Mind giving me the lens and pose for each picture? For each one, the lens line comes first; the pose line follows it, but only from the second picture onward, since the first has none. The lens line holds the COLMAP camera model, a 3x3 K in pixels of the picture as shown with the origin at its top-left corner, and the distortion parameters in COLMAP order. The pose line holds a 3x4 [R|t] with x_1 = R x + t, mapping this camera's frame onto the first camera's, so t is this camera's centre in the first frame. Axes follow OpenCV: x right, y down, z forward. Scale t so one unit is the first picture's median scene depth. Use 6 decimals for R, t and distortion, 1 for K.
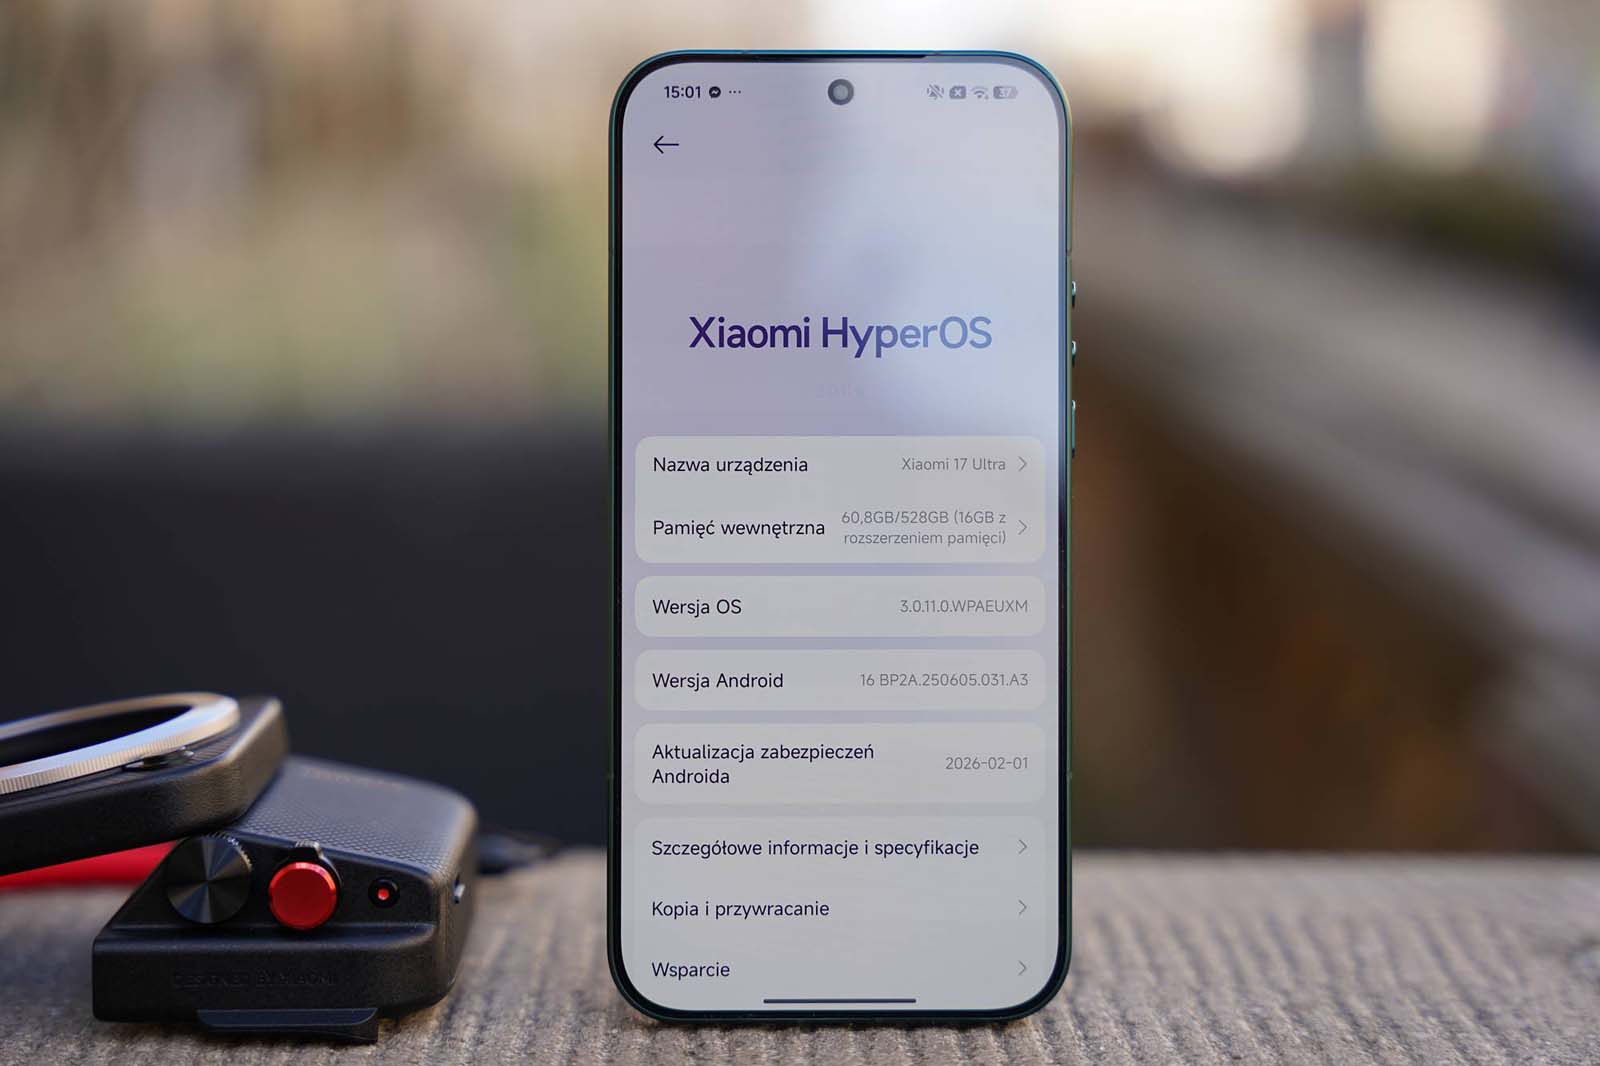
lens RADIAL K [[3232.8, 0, 806.9], [0, 3232.8, 535.8], [0, 0, 1]] dist [0.016012, 0.000000]
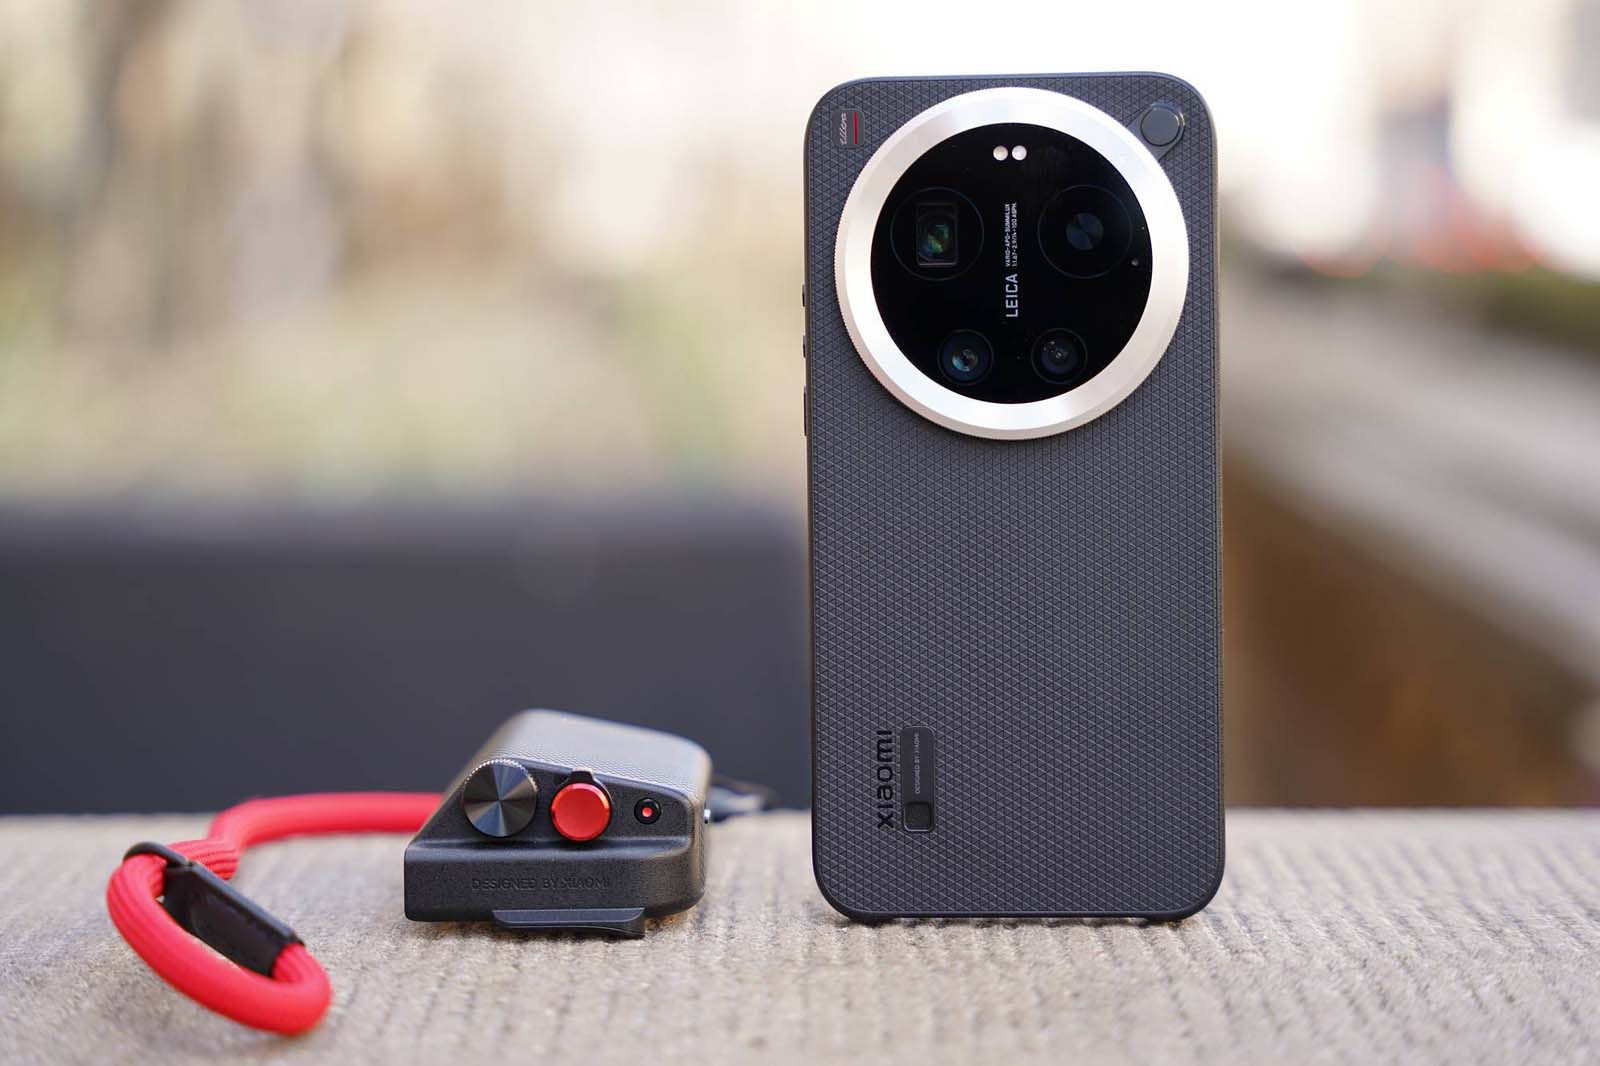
lens RADIAL K [[3232.8, 0, 789.3], [0, 3232.8, 532.4], [0, 0, 1]] dist [0.016012, 0.000000]
pose [[0.999450, -0.012823, -0.030594, -0.041736], [0.011907, 0.999481, -0.029941, 0.044685], [0.030962, 0.029560, 0.999083, -0.171075]]
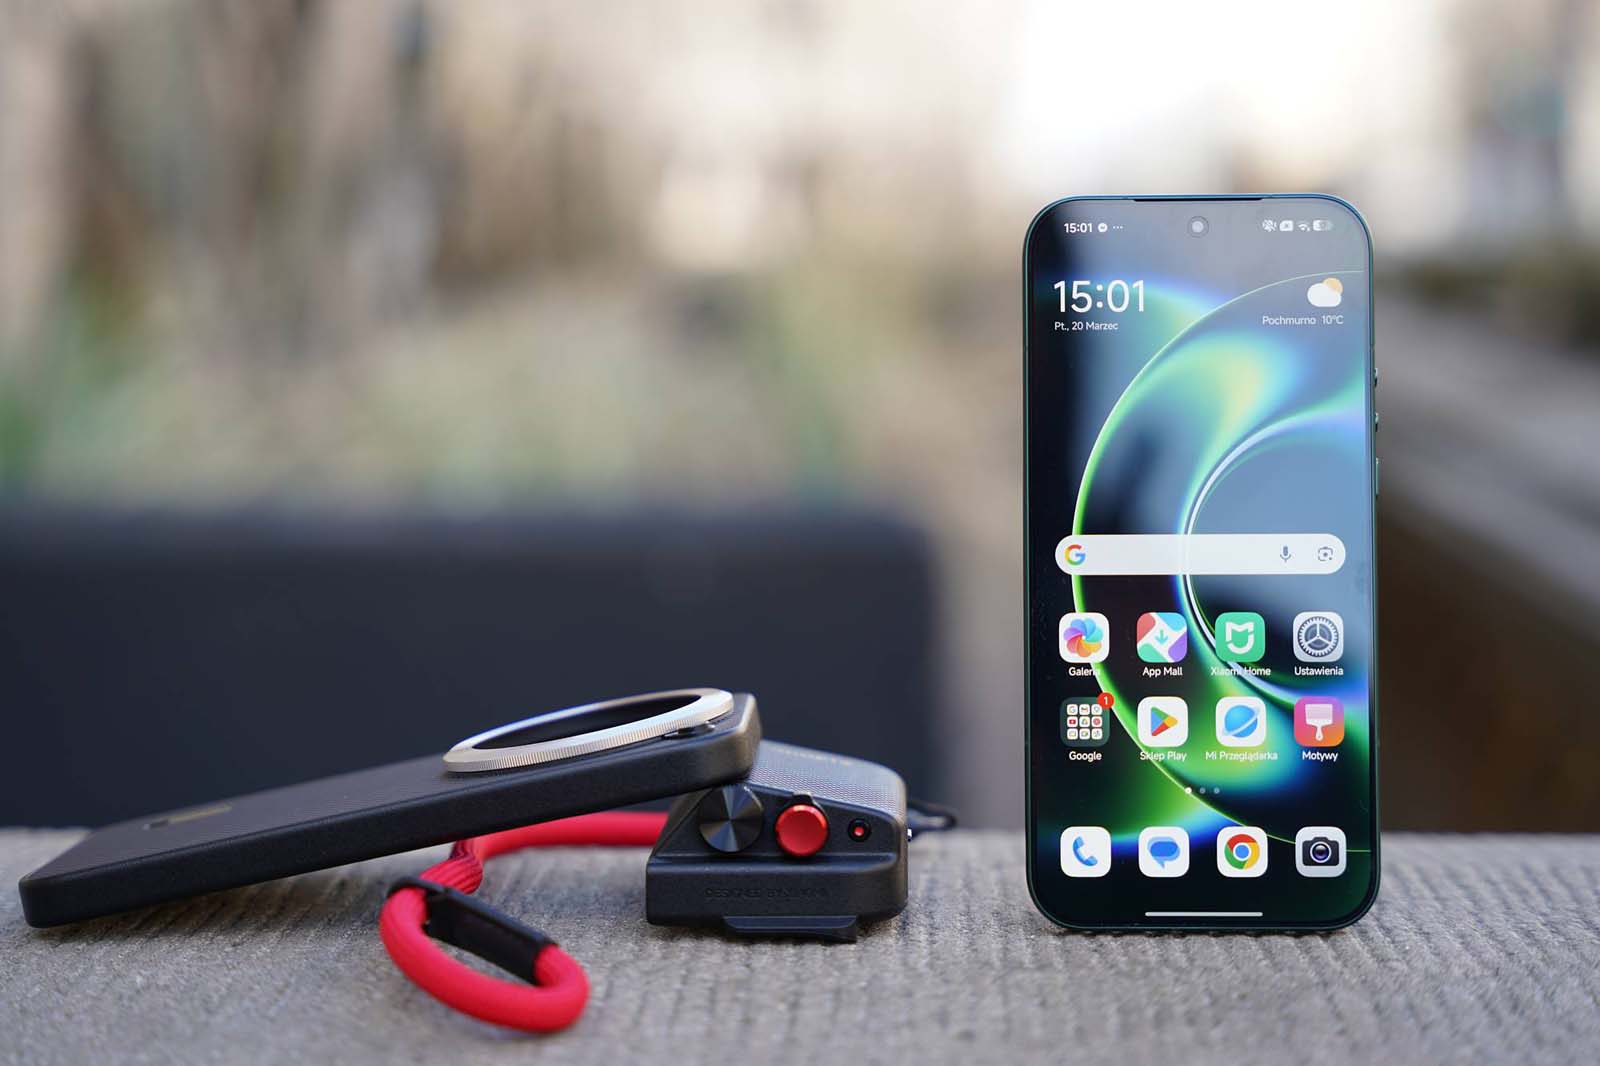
lens RADIAL K [[3232.8, 0, 805.2], [0, 3232.8, 534.3], [0, 0, 1]] dist [0.016012, 0.000000]
pose [[0.998527, -0.005353, -0.053990, -0.079835], [0.003769, 0.999561, -0.029402, 0.027602], [0.054124, 0.029155, 0.998109, -0.325775]]
